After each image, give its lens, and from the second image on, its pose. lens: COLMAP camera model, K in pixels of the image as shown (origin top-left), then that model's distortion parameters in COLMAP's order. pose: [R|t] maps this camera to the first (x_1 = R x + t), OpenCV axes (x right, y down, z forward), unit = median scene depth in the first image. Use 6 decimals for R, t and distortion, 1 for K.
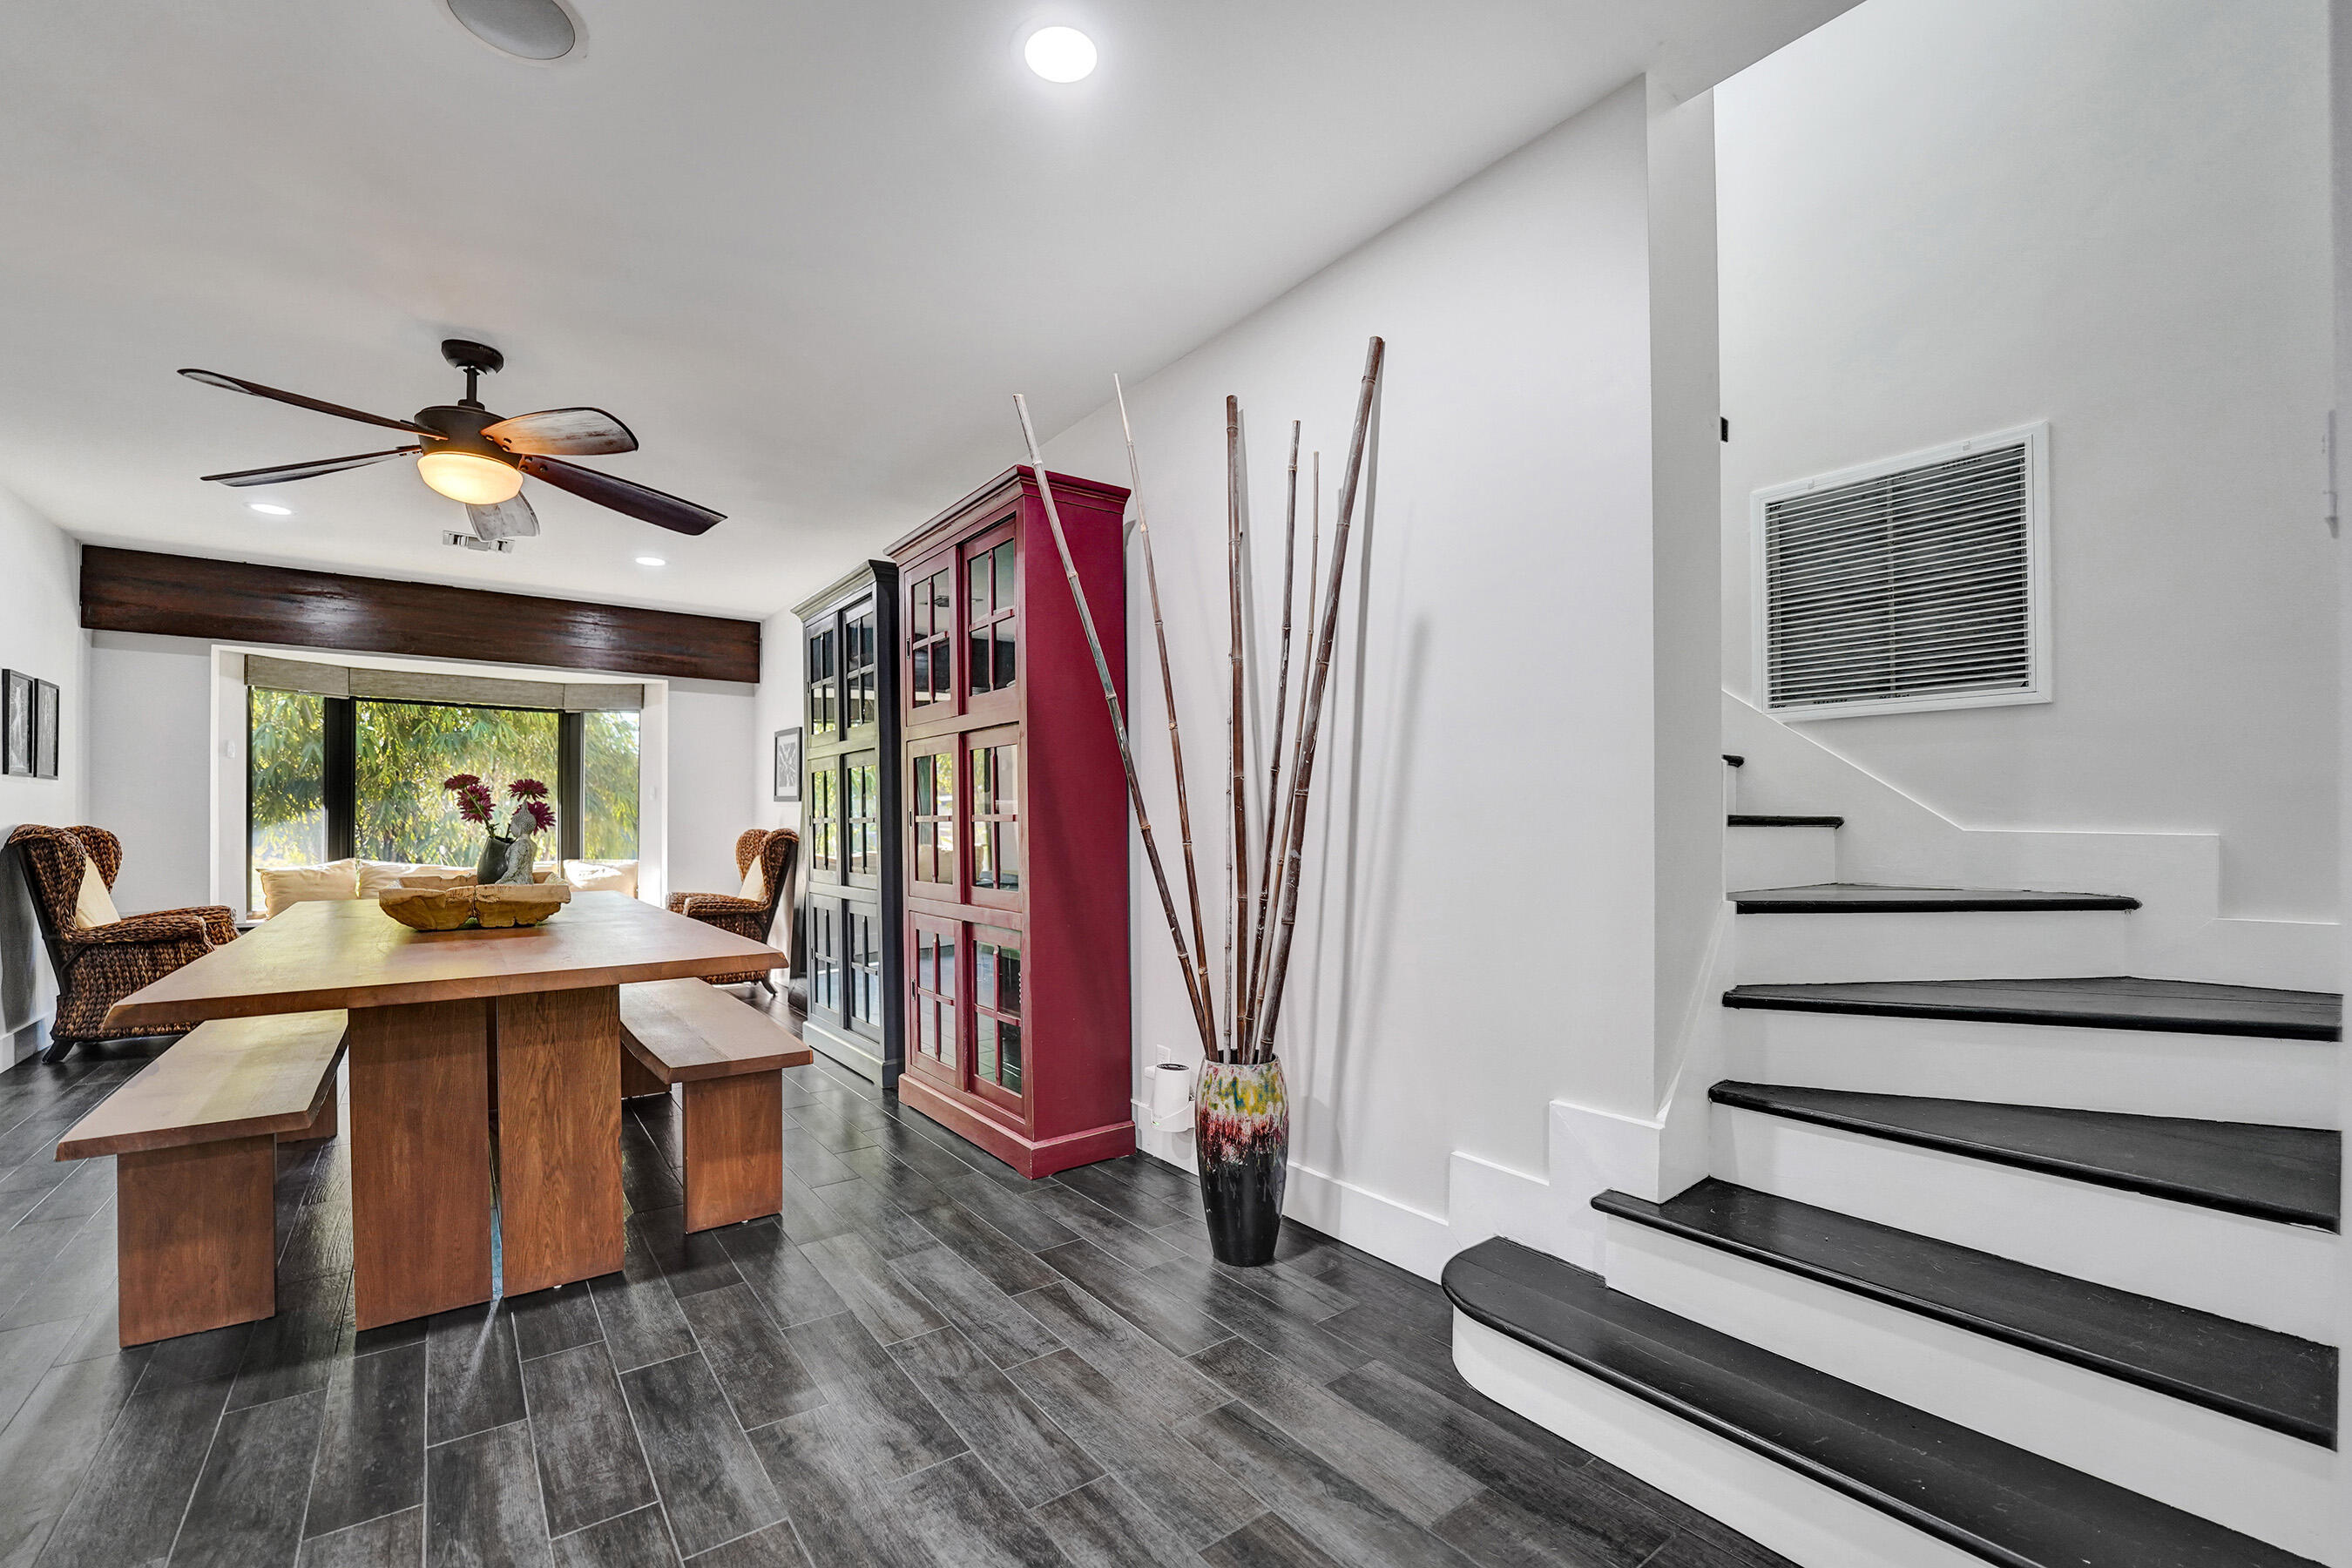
lens RADIAL K [[968.6, 0, 1181.3], [0, 968.6, 828.3], [0, 0, 1]] dist [-0.024983, 0.000942]
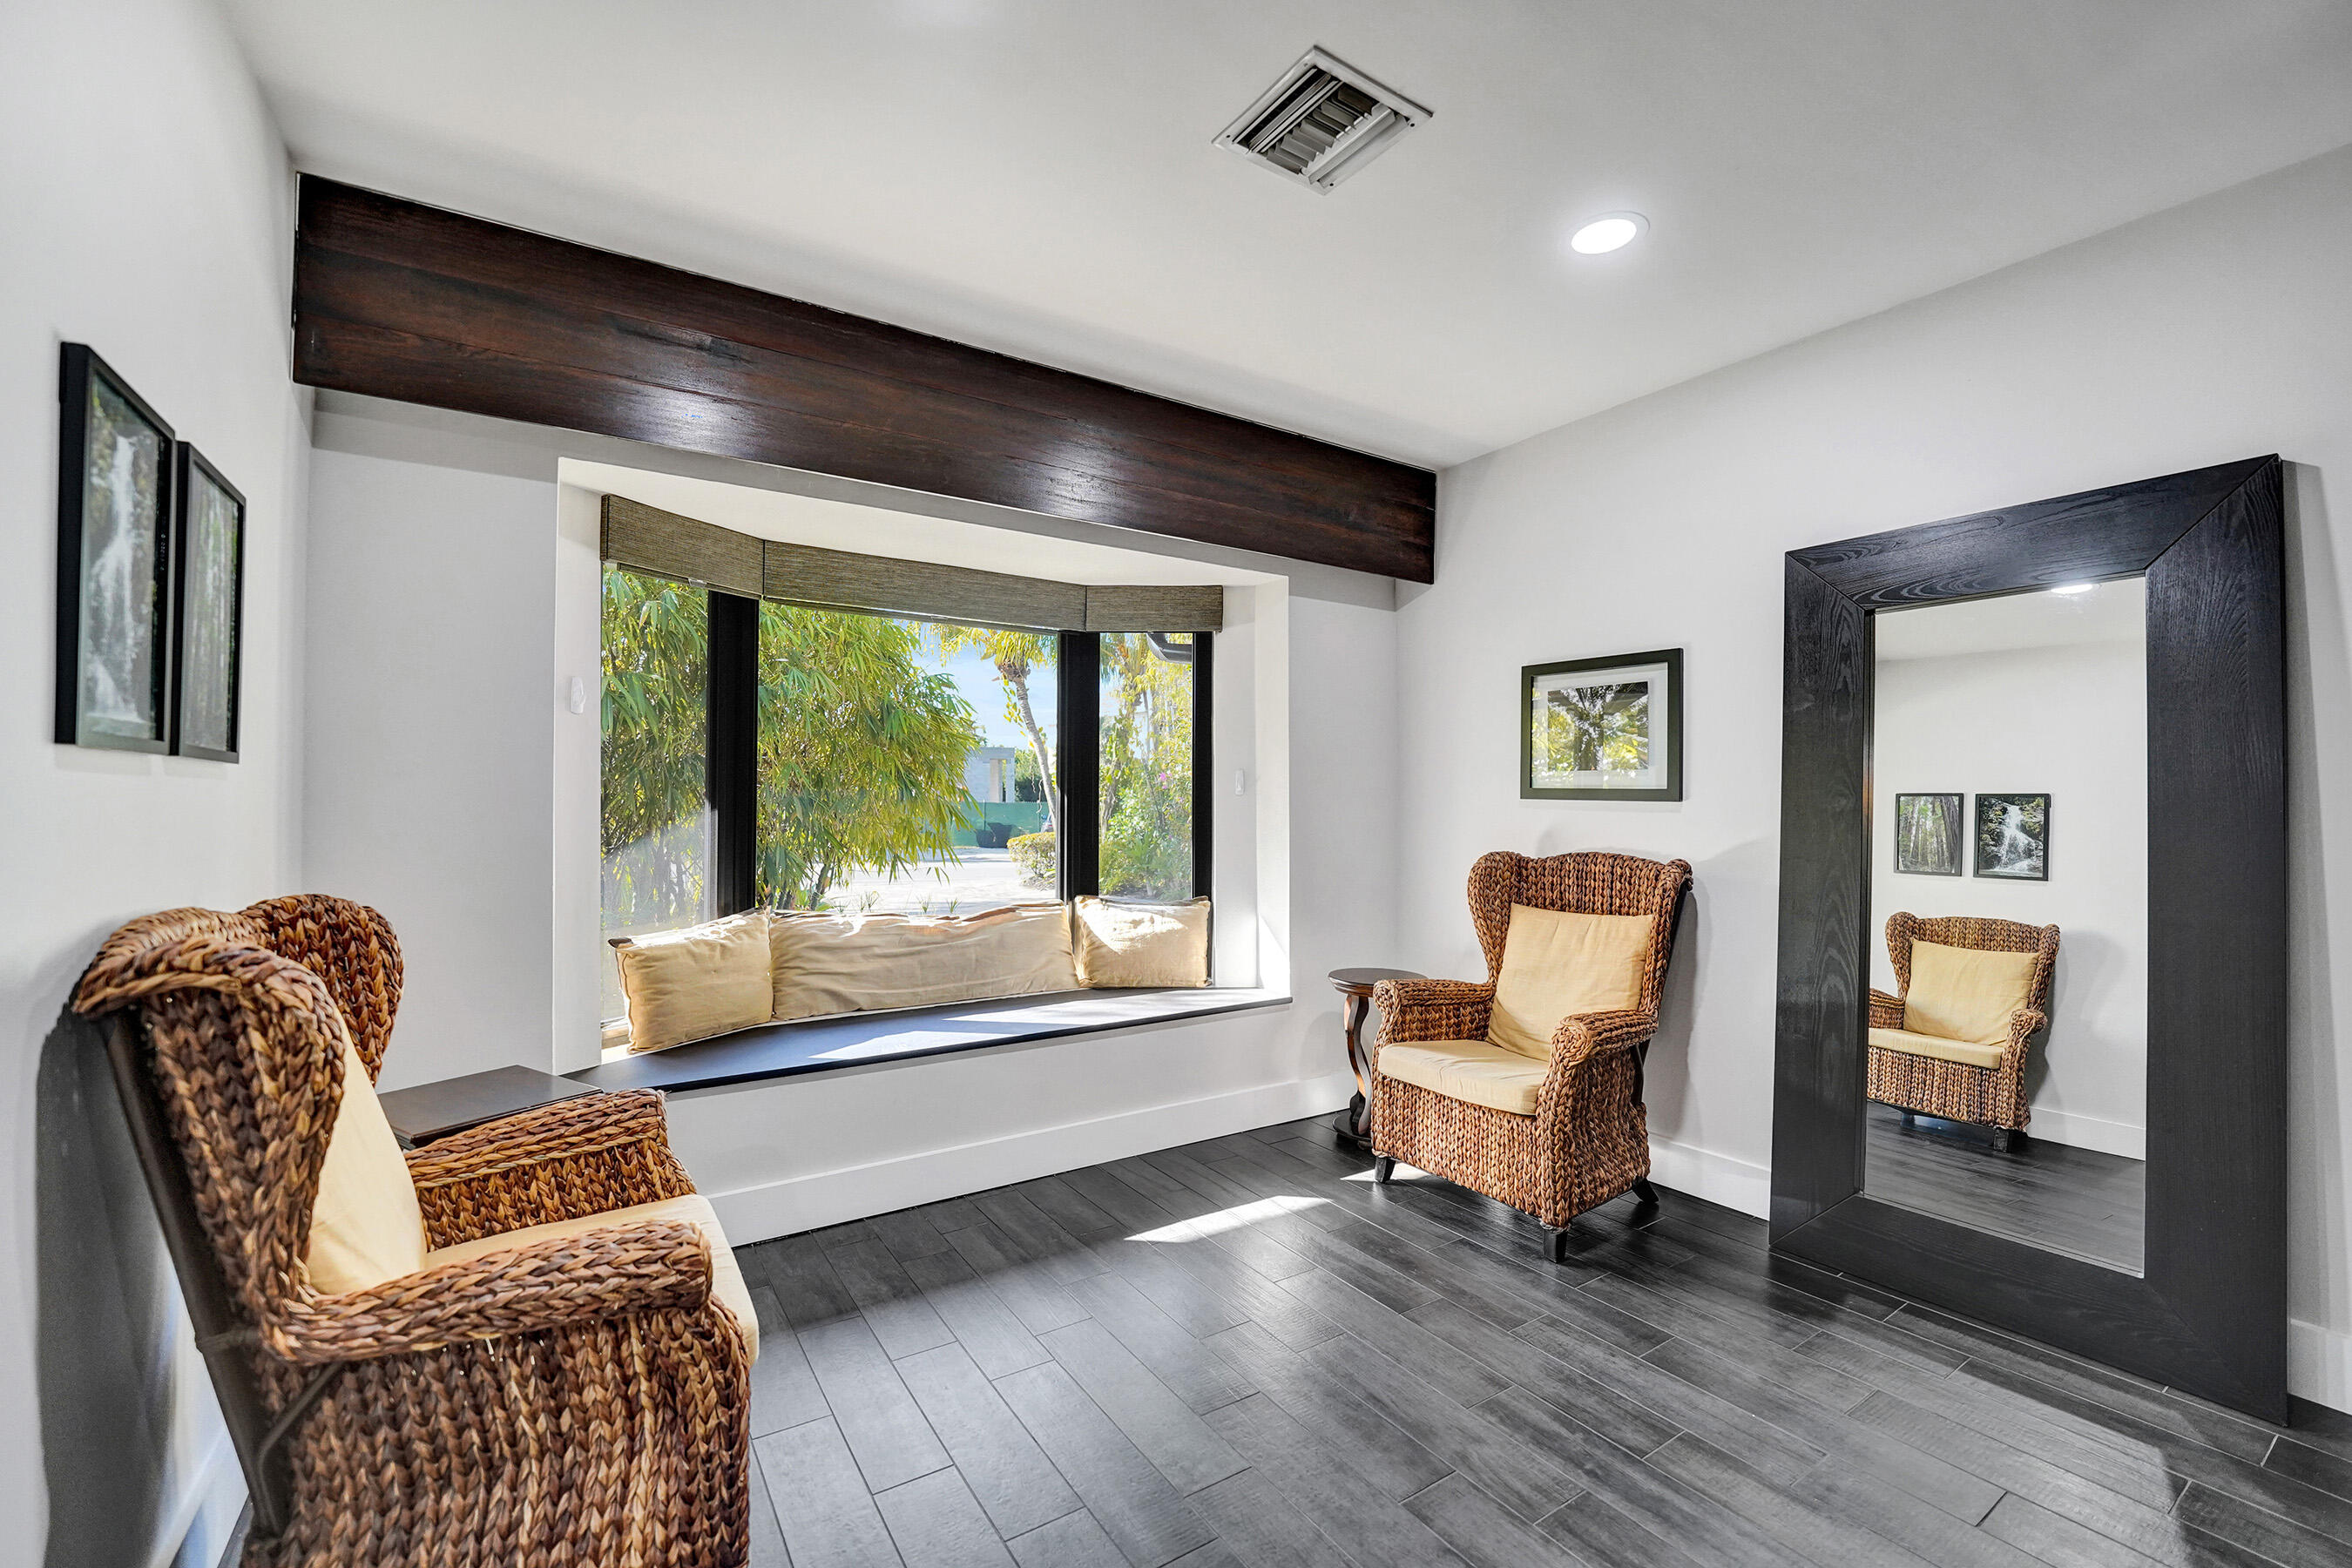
lens RADIAL K [[968.6, 0, 1187.8], [0, 968.6, 790.7], [0, 0, 1]] dist [-0.024983, 0.000942]
pose [[0.997468, -0.000912, -0.071114, -0.821256], [-0.000054, 0.999908, -0.013587, -0.036552], [0.071120, 0.013556, 0.997376, 0.673113]]
